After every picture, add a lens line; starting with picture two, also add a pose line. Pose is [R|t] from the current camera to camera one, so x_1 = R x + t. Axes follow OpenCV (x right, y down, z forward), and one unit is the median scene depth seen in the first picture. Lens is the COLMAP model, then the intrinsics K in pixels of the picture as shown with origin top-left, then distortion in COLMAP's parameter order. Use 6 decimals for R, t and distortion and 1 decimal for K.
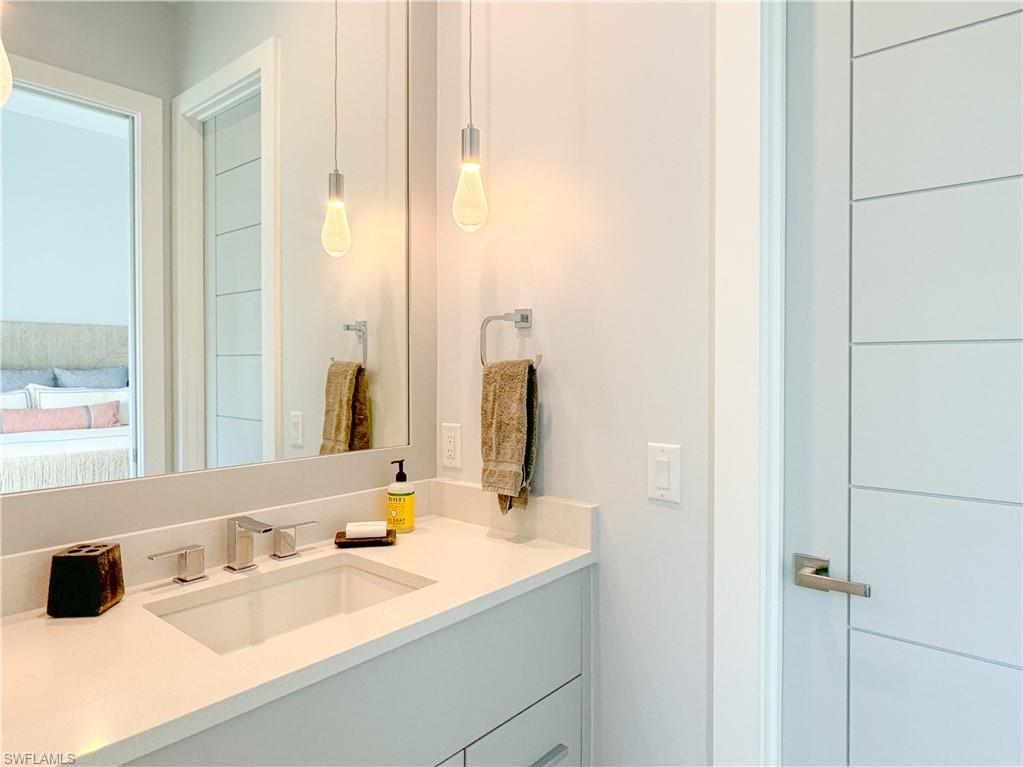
lens RADIAL K [[636.6, 0, 511.5], [0, 636.6, 379.5], [0, 0, 1]] dist [-0.000136, -0.000171]
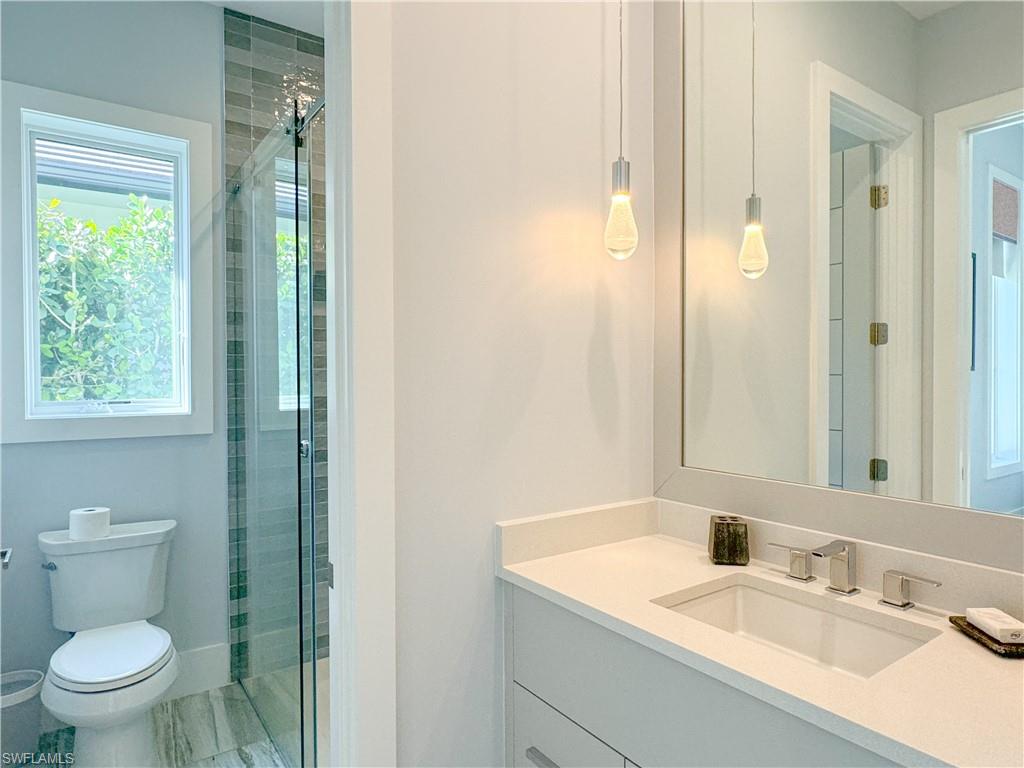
lens RADIAL K [[637.2, 0, 512.8], [0, 637.2, 383.8], [0, 0, 1]] dist [-0.000136, -0.000171]
pose [[-0.253637, 0.008947, -0.967258, 0.736640], [-0.017807, 0.999745, 0.013917, -0.038260], [0.967136, 0.020754, -0.253412, 0.808502]]
